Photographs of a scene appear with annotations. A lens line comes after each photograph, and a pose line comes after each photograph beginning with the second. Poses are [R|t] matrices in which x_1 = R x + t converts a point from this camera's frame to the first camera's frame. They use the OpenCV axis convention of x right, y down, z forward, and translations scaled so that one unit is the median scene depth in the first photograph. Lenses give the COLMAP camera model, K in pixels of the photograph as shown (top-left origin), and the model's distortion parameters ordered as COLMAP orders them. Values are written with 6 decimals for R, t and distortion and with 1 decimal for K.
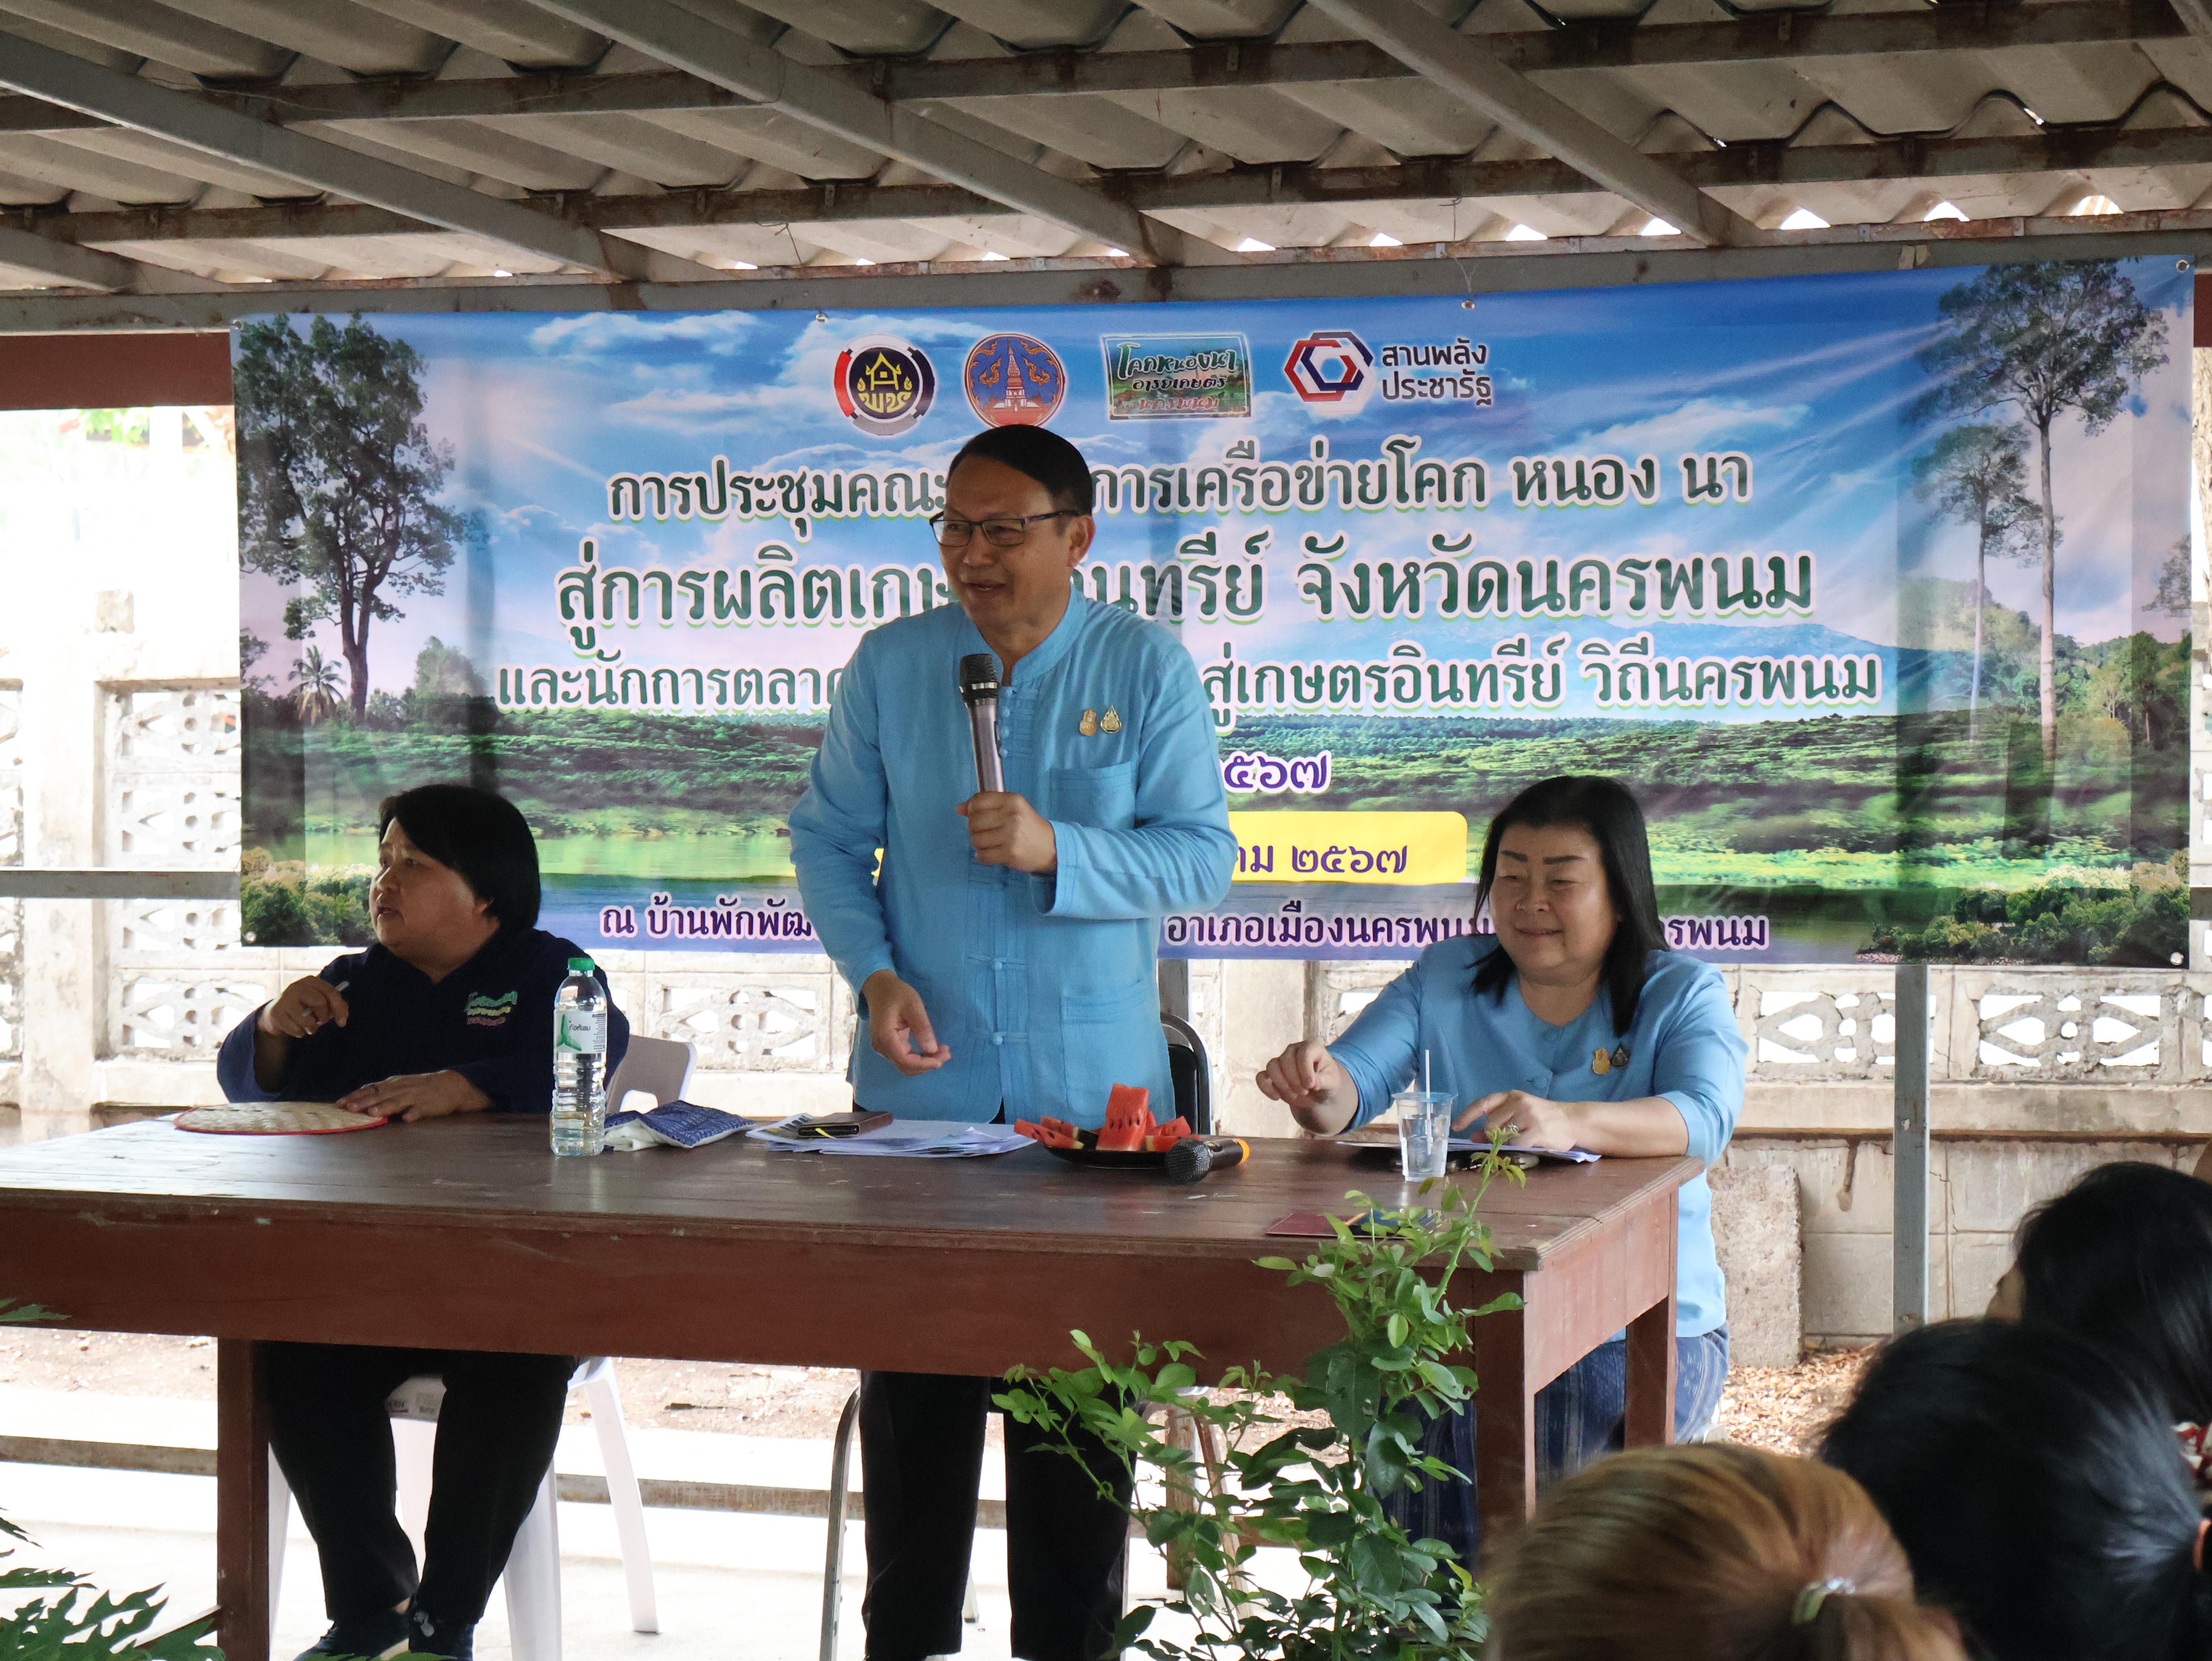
lens RADIAL K [[4558.5, 0, 1106.8], [0, 4558.5, 827.0], [0, 0, 1]] dist [-0.095018, 0.000000]
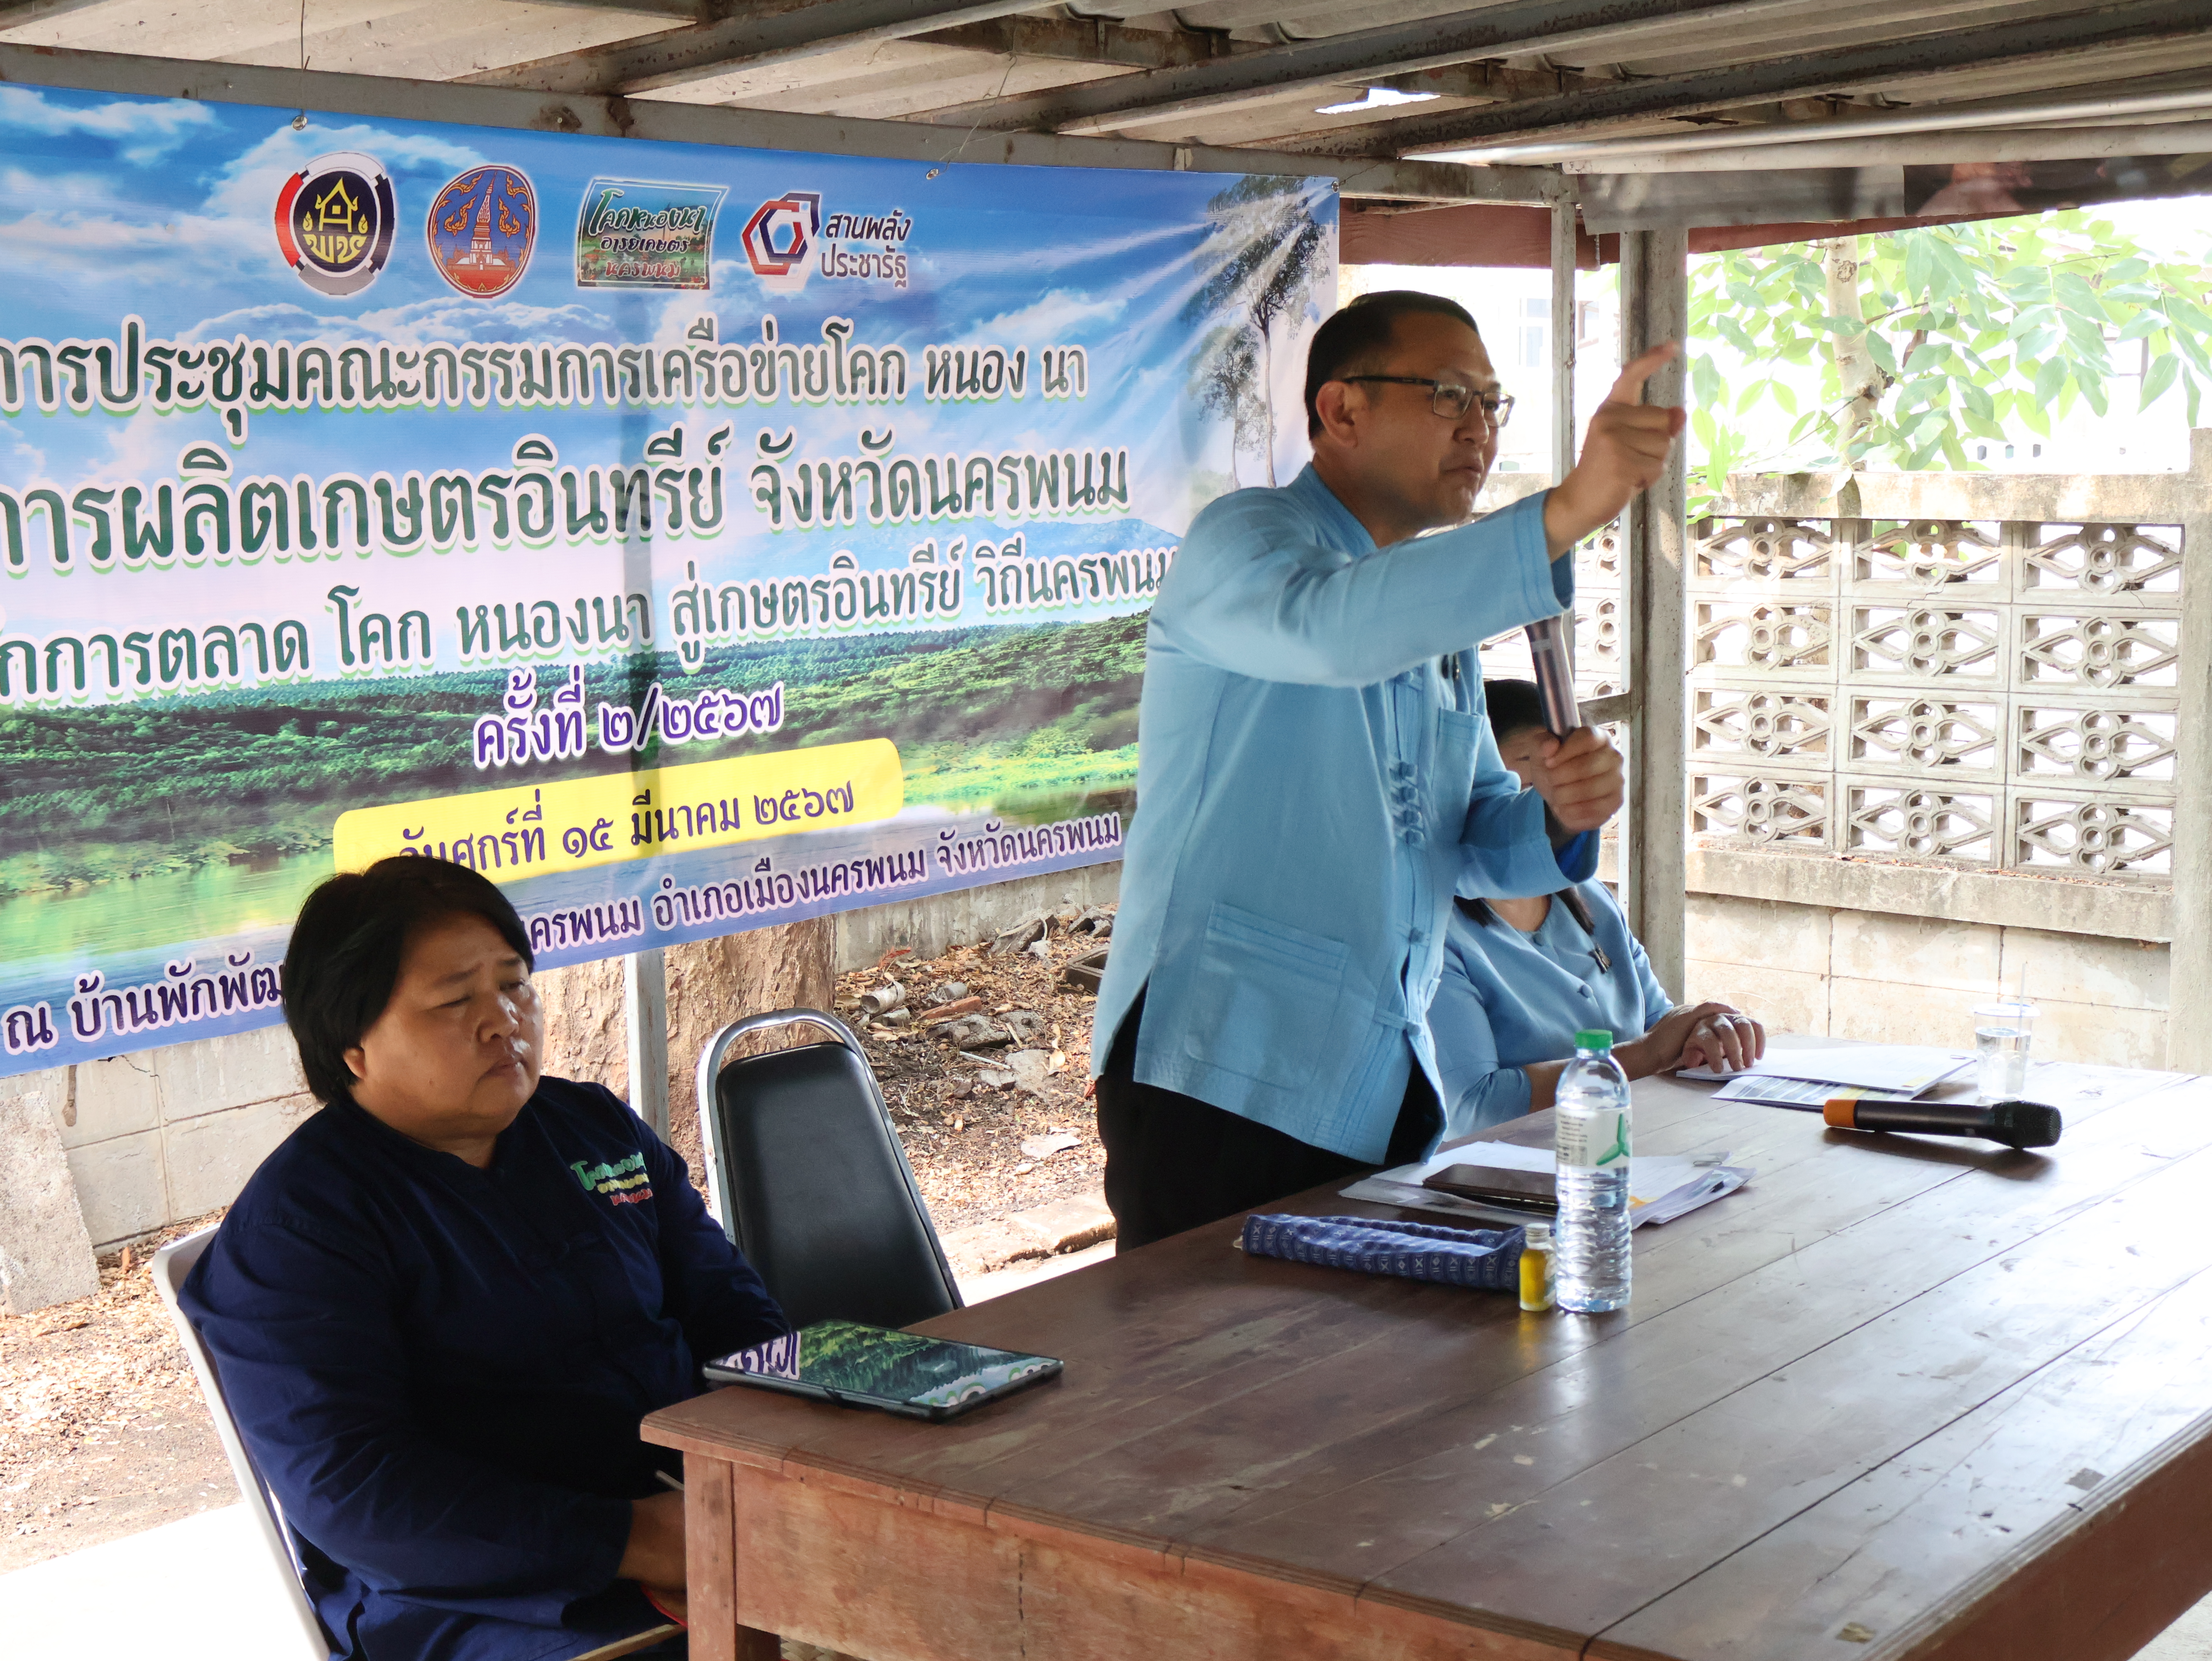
lens RADIAL K [[3049.0, 0, 1104.9], [0, 3049.0, 820.6], [0, 0, 1]] dist [-0.050551, 0.000000]
pose [[0.395864, -0.116021, 0.910950, -0.455892], [0.062598, 0.993089, 0.099280, -0.043961], [-0.916173, 0.017722, 0.400391, 0.708313]]
